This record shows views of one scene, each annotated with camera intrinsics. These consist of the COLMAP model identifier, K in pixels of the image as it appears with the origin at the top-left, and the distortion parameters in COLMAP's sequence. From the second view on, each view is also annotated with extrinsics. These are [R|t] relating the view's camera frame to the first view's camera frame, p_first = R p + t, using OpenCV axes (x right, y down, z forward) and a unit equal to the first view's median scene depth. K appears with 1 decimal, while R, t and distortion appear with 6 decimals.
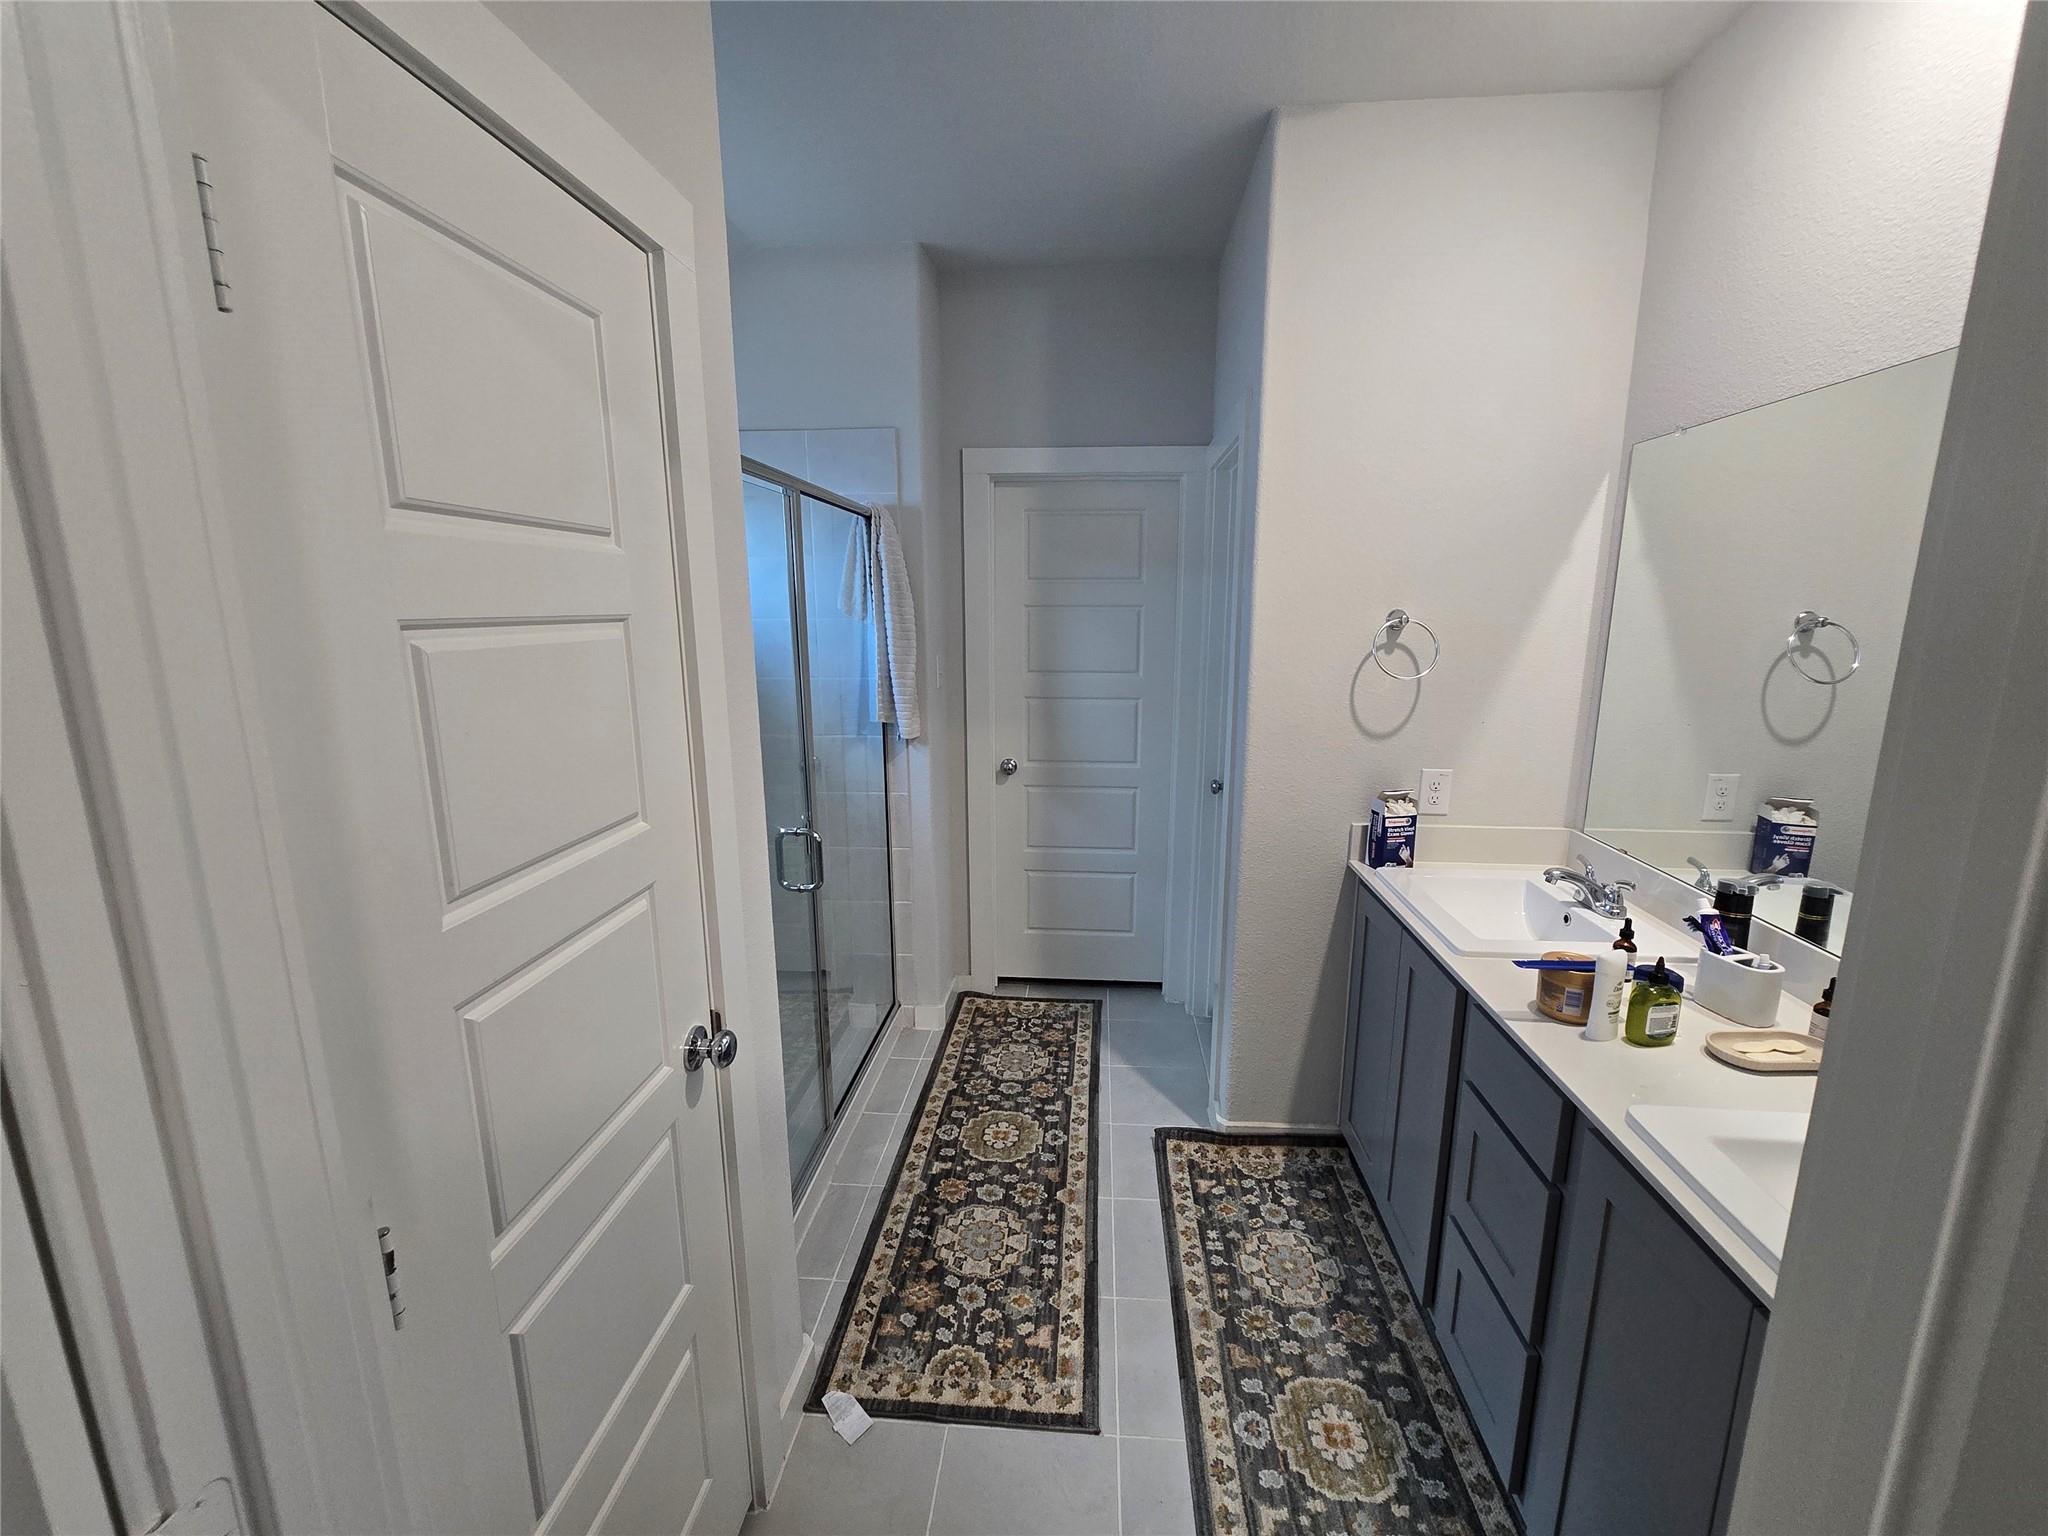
lens RADIAL K [[839.6, 0, 1028.9], [0, 839.6, 768.8], [0, 0, 1]] dist [-0.004023, 0.000905]
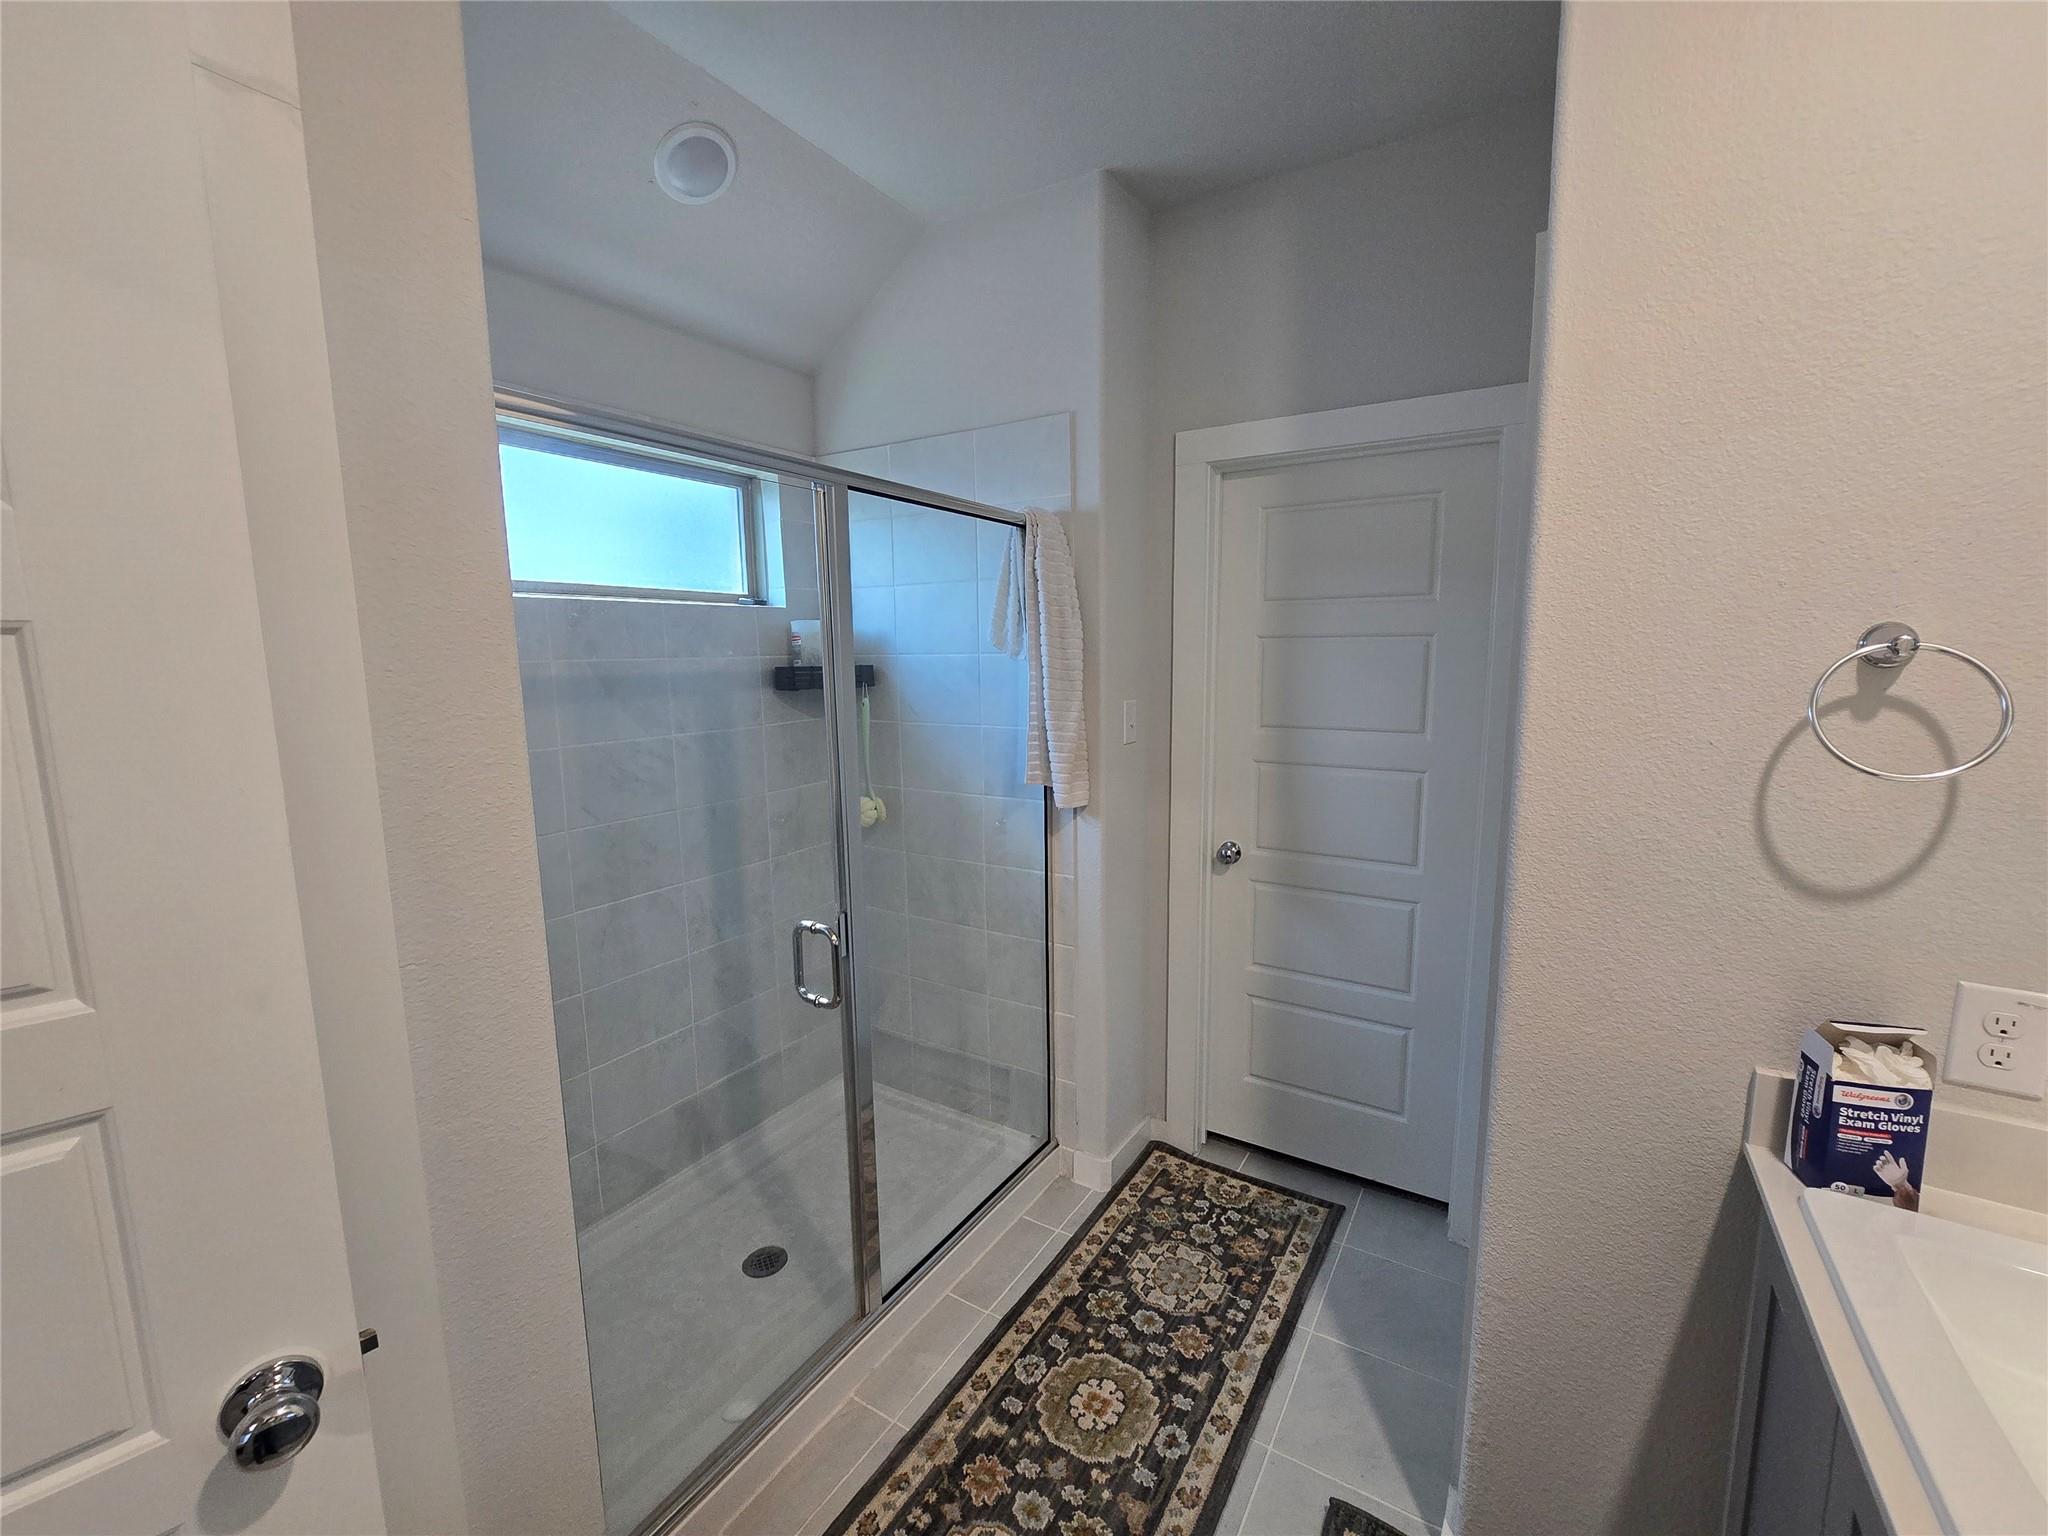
lens RADIAL K [[839.6, 0, 1034.8], [0, 839.6, 765.1], [0, 0, 1]] dist [-0.004023, 0.000905]
pose [[0.889289, 0.053838, -0.454165, 0.183501], [-0.077844, 0.996375, -0.034311, -0.047890], [0.450672, 0.065866, 0.890257, 0.304946]]
